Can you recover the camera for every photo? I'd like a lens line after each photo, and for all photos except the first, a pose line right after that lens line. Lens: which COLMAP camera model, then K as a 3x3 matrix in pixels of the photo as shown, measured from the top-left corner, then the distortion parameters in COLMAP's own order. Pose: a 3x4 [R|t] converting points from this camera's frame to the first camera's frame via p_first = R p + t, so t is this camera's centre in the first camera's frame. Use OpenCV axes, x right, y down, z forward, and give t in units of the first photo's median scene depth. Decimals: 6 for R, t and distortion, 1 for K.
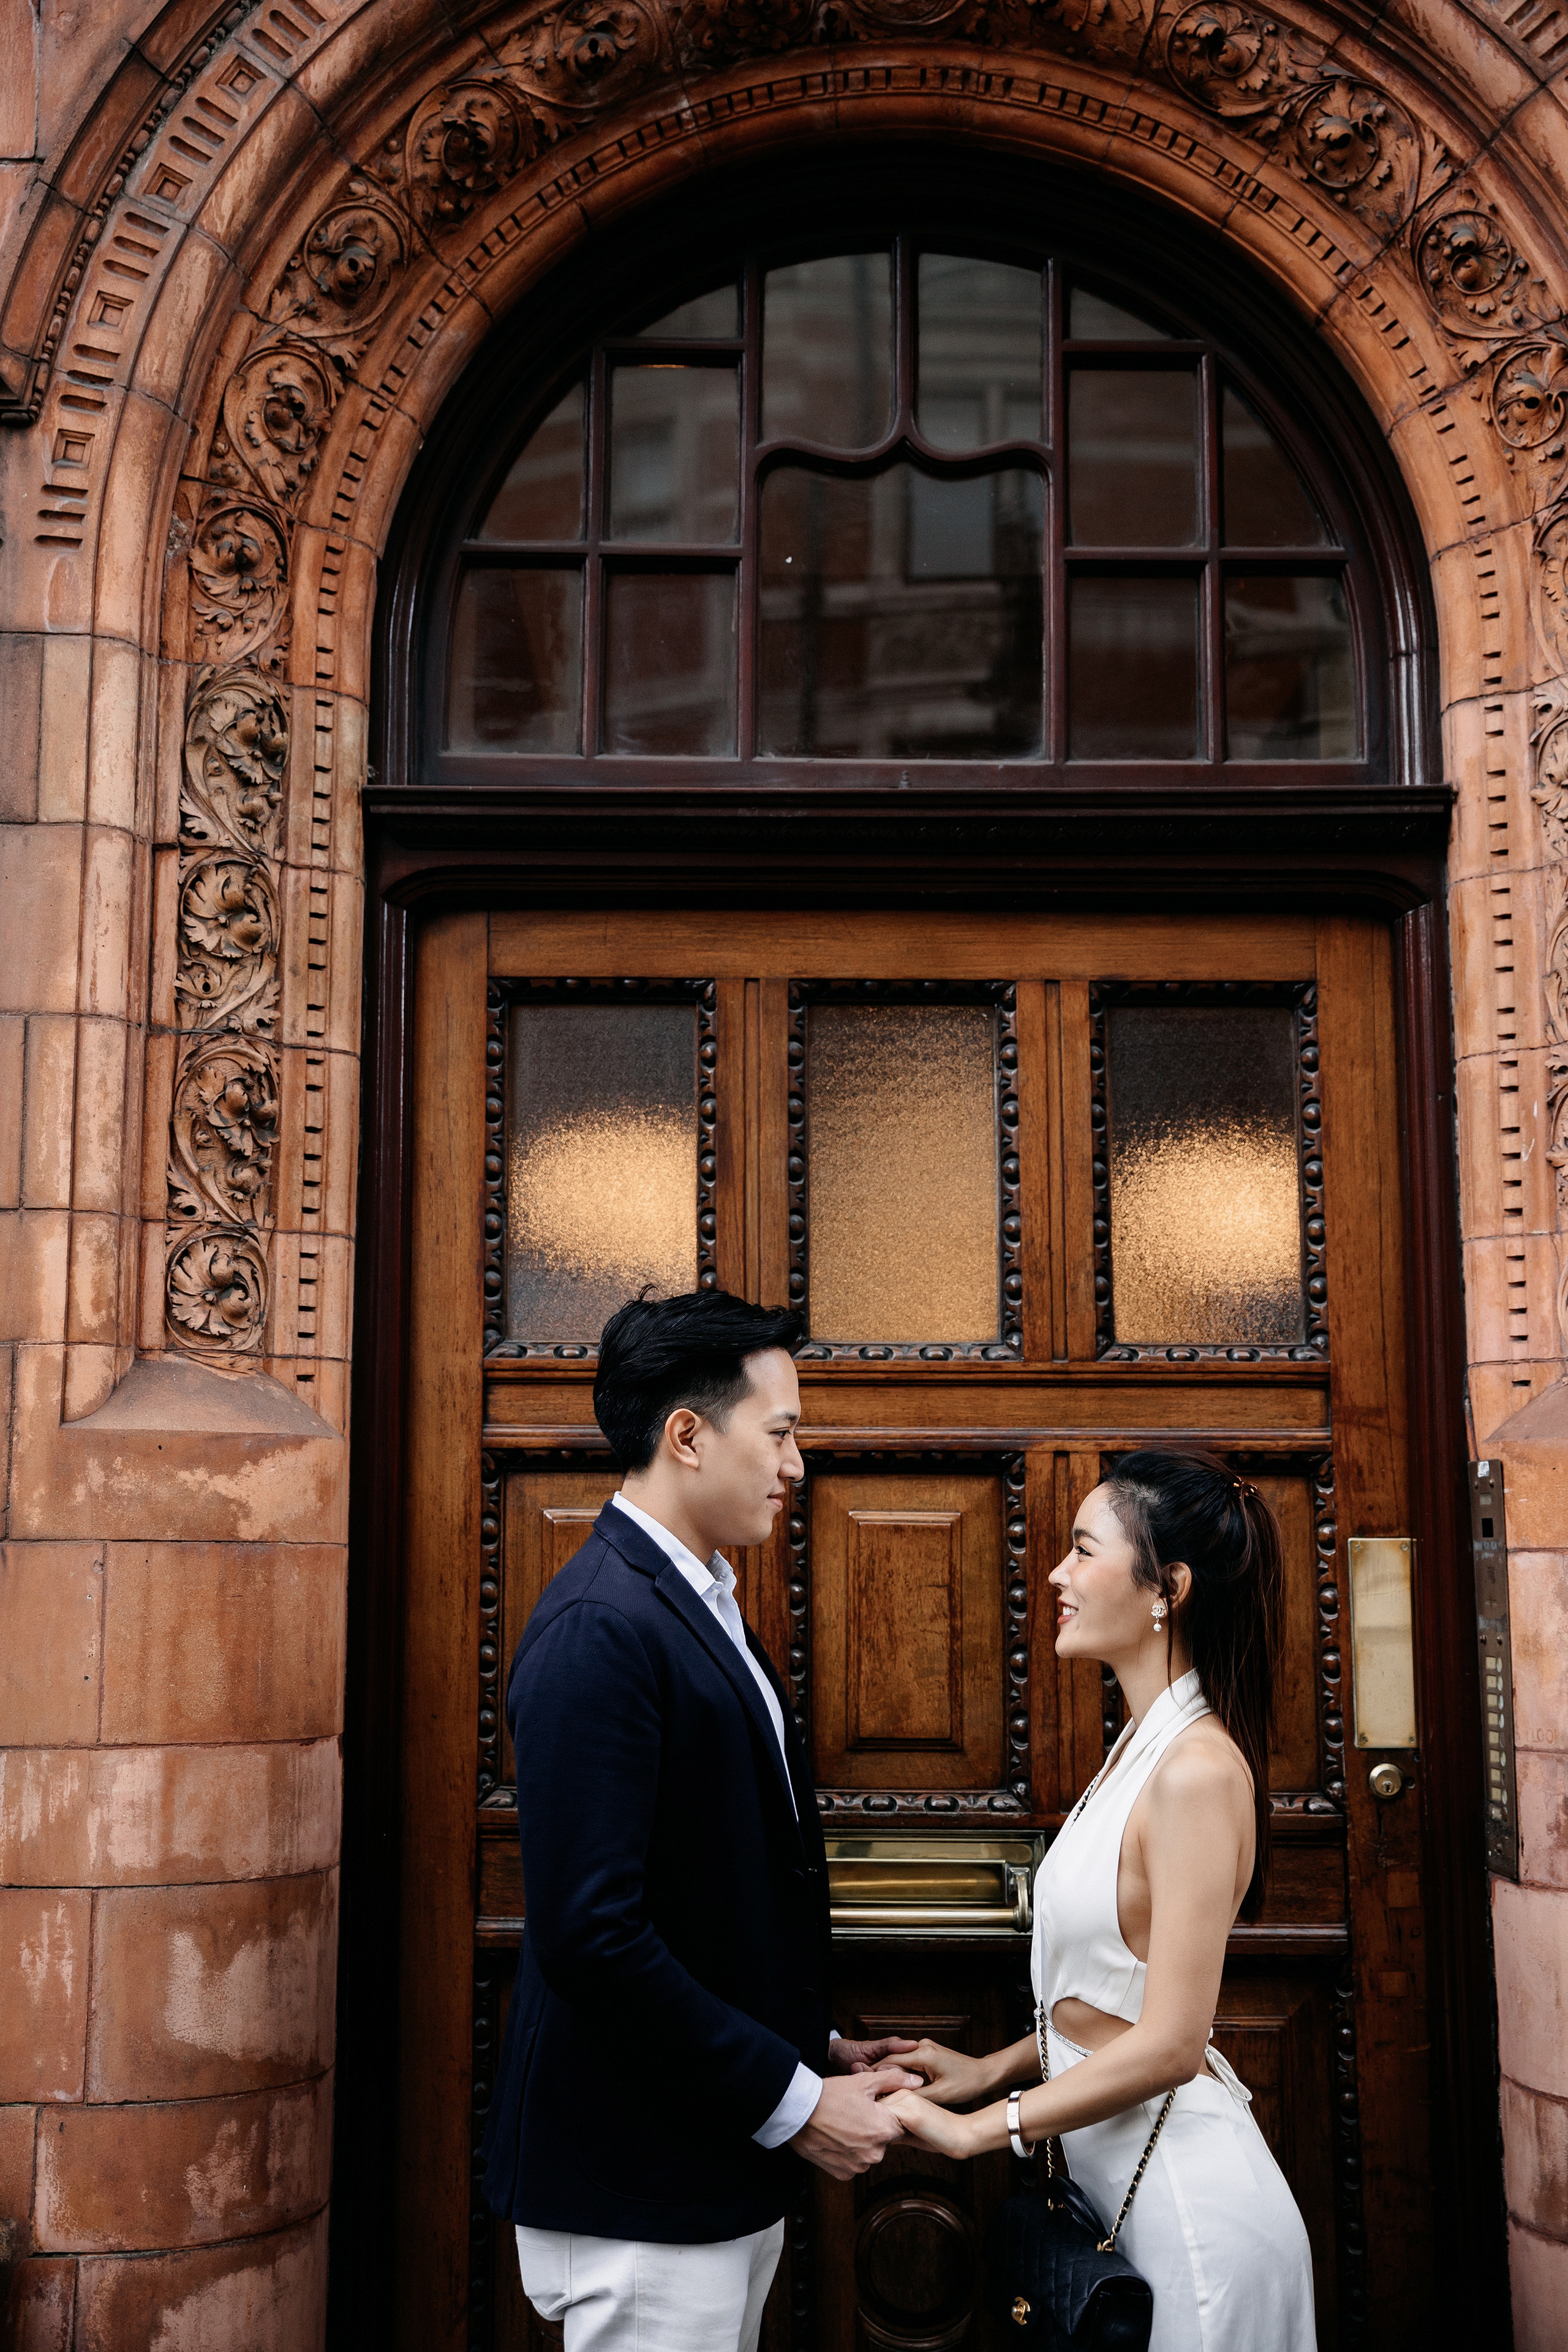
lens RADIAL K [[2869.5, 0, 789.7], [0, 2869.5, 1180.4], [0, 0, 1]] dist [0.057133, 0.000000]
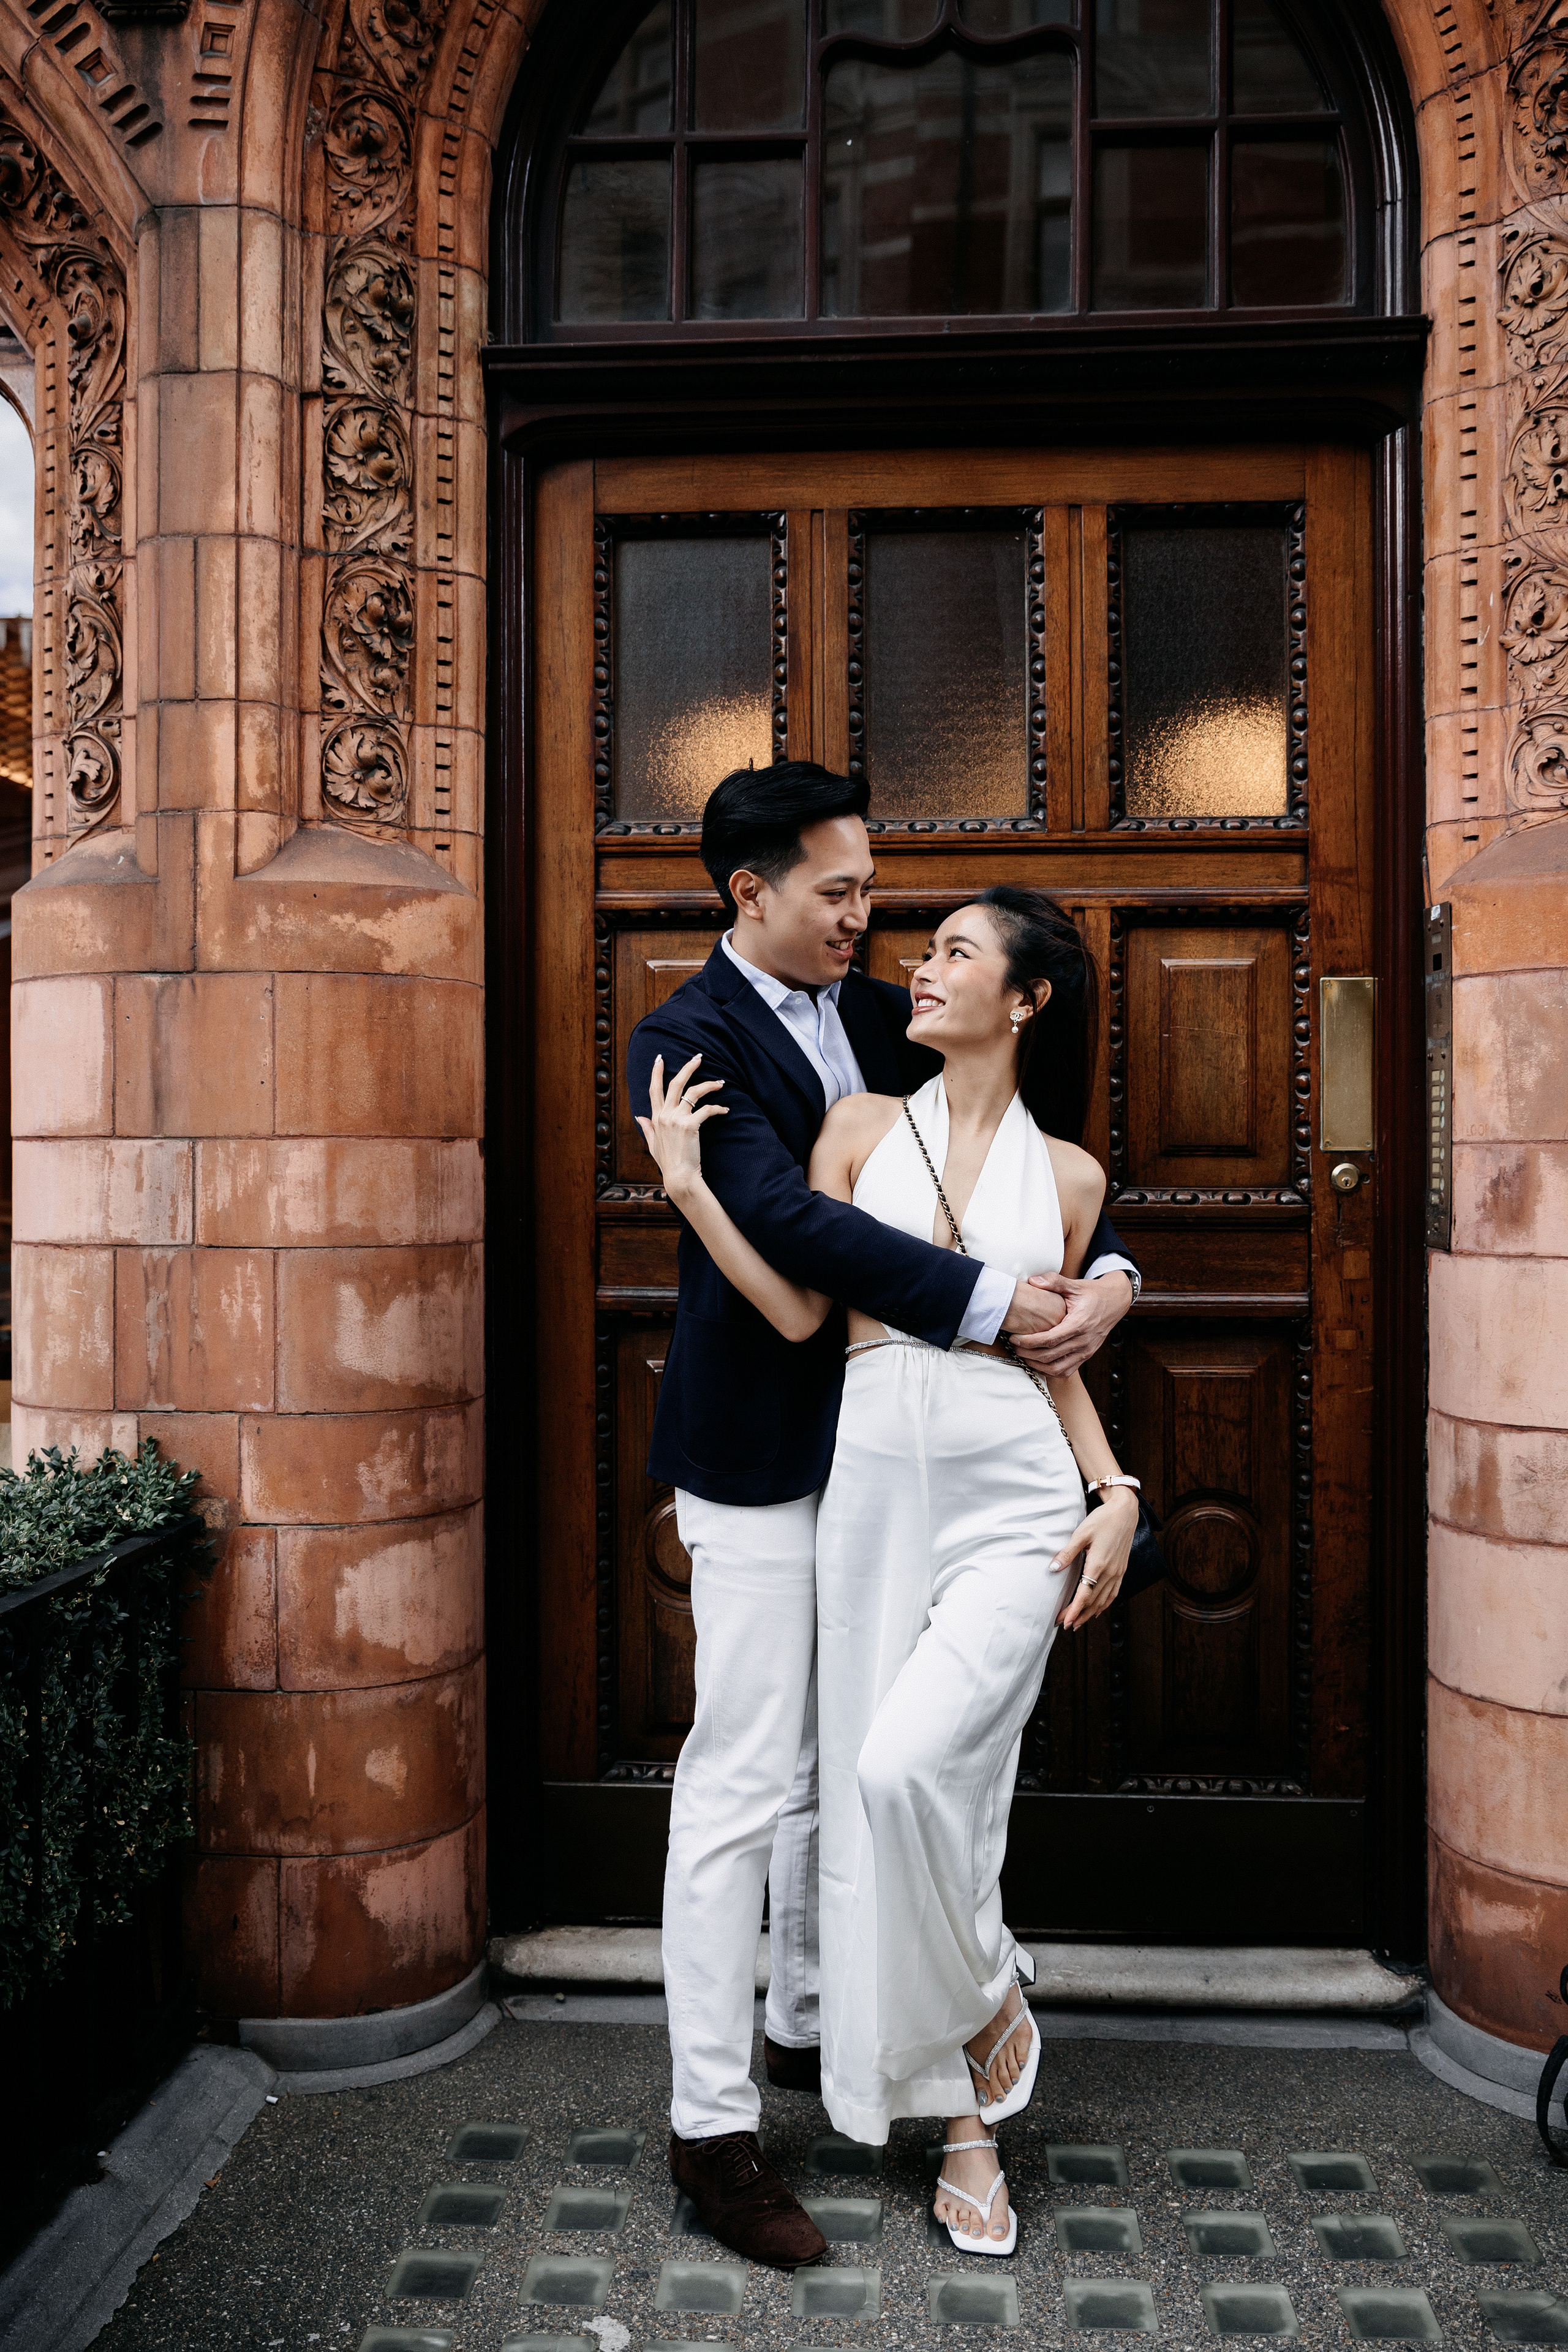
lens RADIAL K [[2135.4, 0, 785.6], [0, 2135.4, 1176.8], [0, 0, 1]] dist [-0.059483, 0.105454]
pose [[0.996299, -0.001045, -0.085948, 0.050565], [0.014062, 0.988436, 0.150986, 0.070857], [0.084796, -0.151635, 0.984793, 0.108298]]
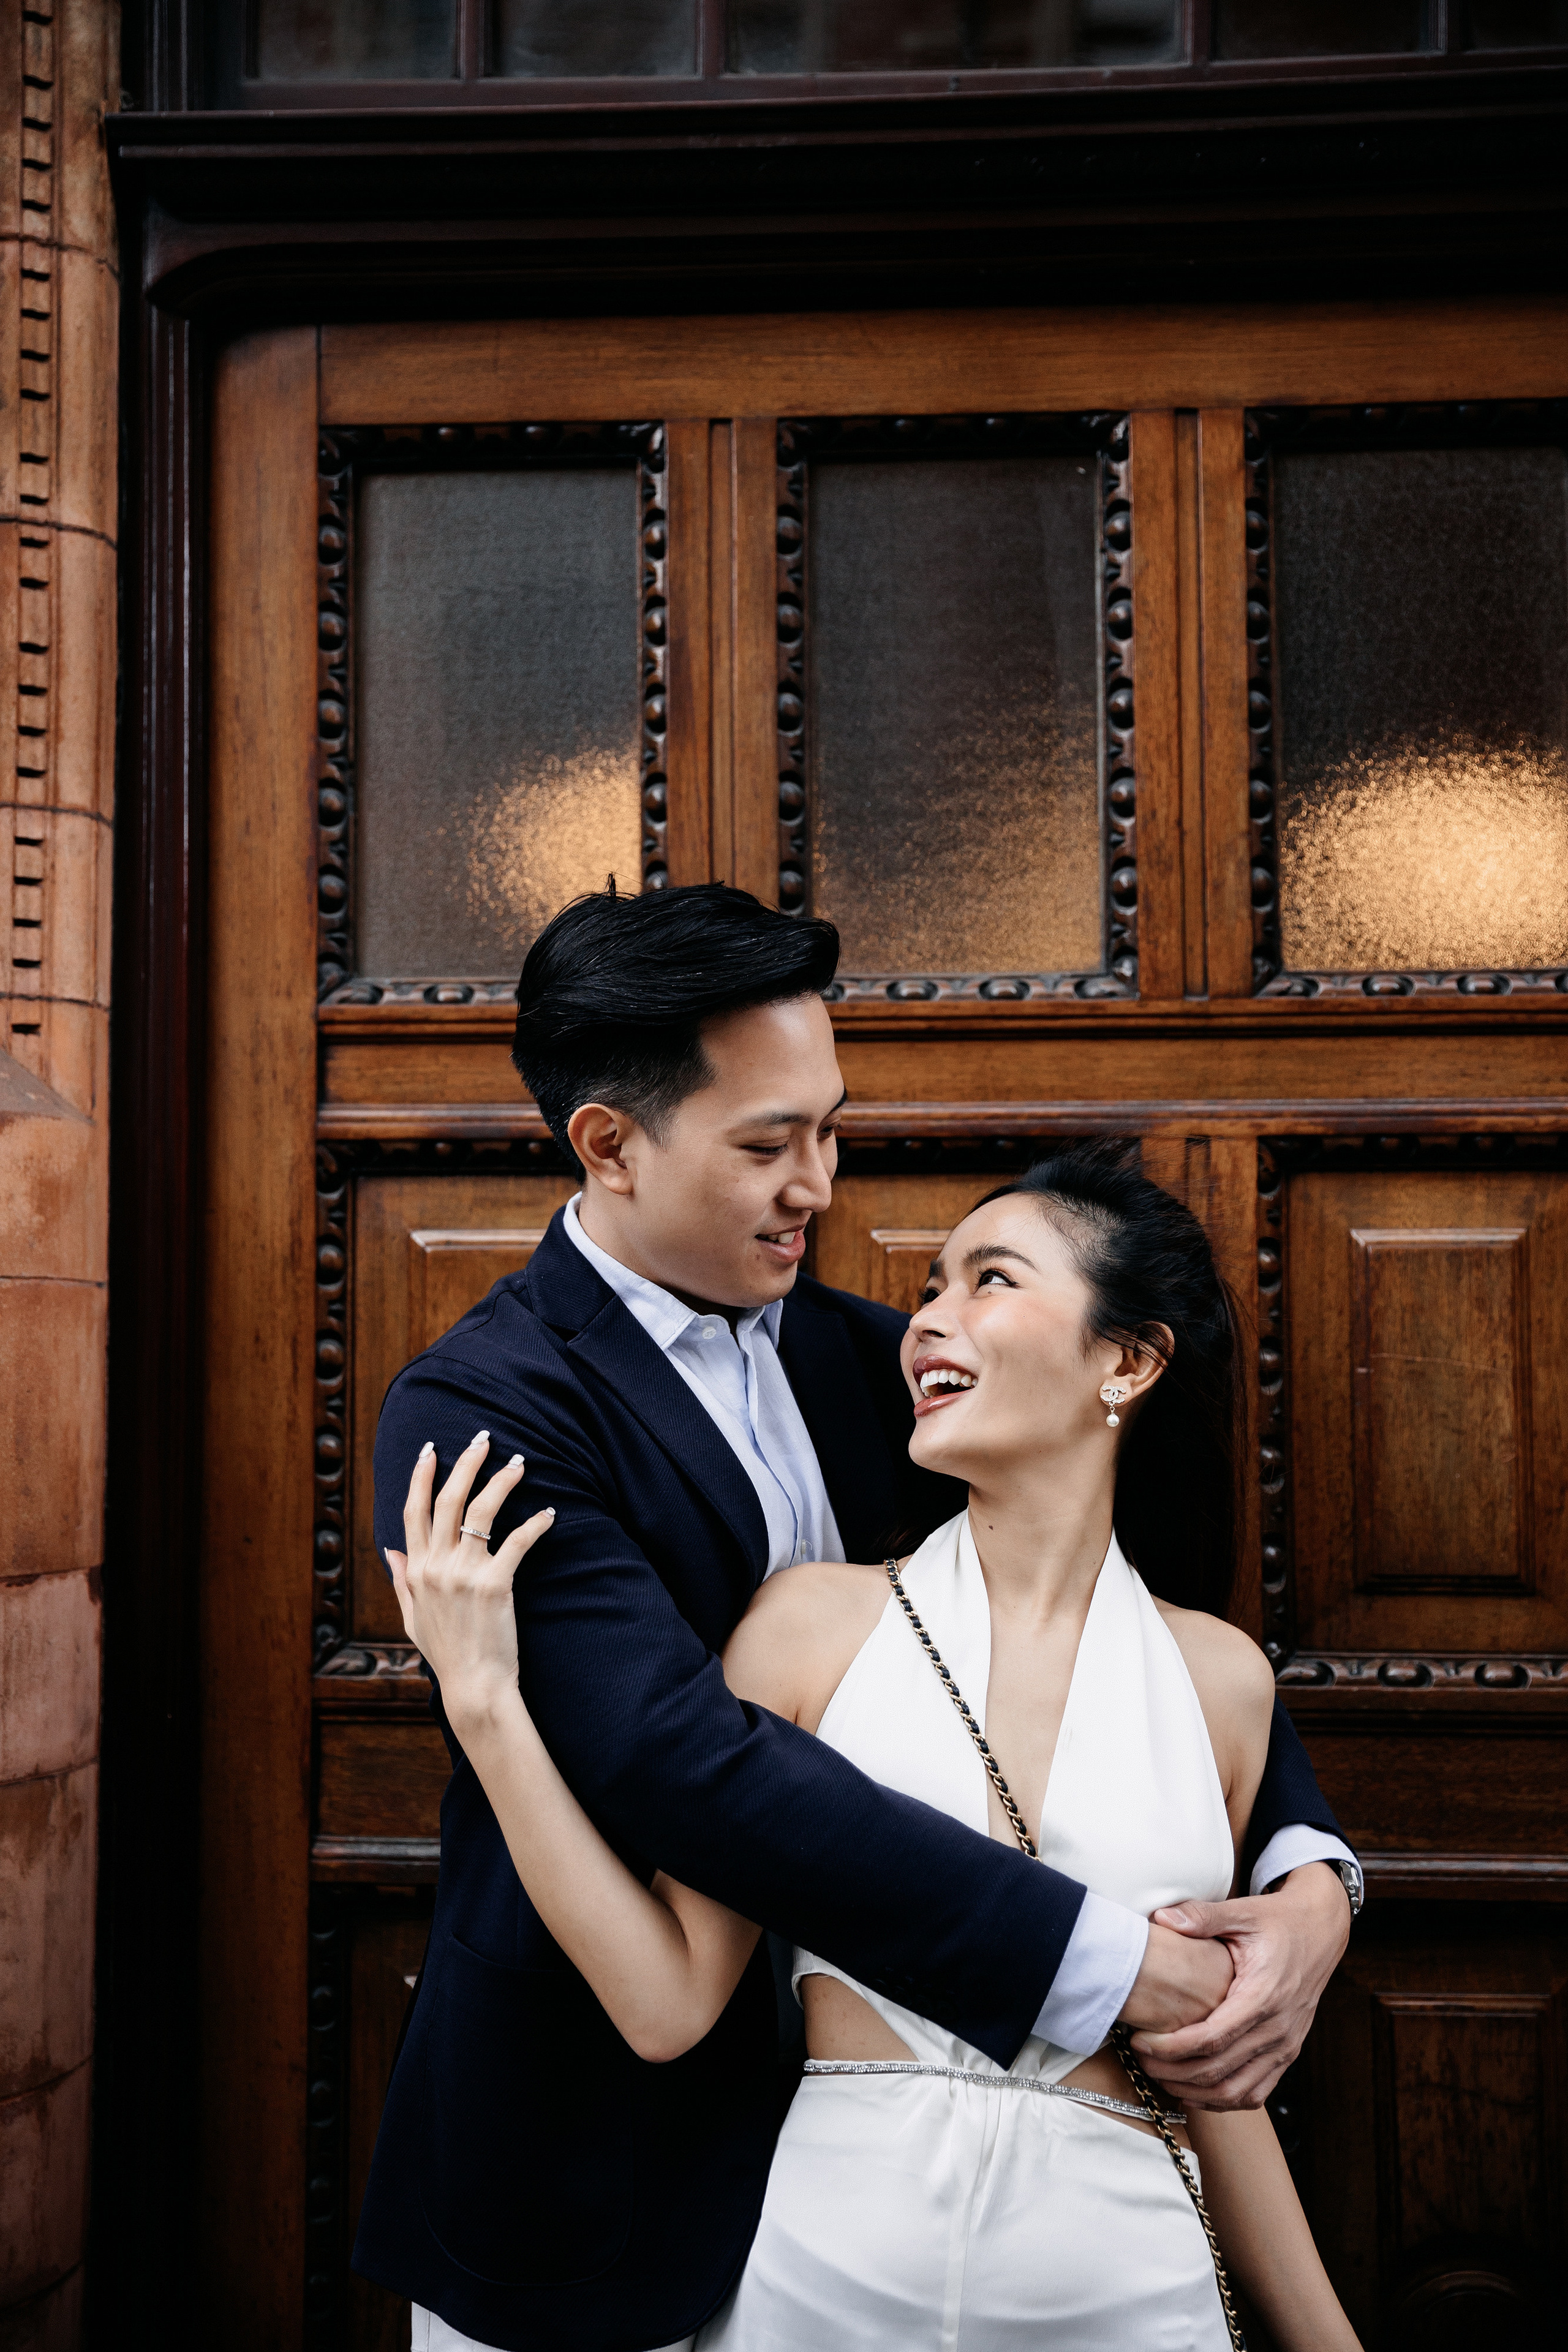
lens RADIAL K [[3003.5, 0, 760.5], [0, 3003.5, 1210.4], [0, 0, 1]] dist [0.068616, 0.000000]
pose [[0.997608, -0.008605, -0.068584, 0.043190], [0.014151, 0.996630, 0.080795, 0.055573], [0.067658, -0.081572, 0.994368, 0.320872]]
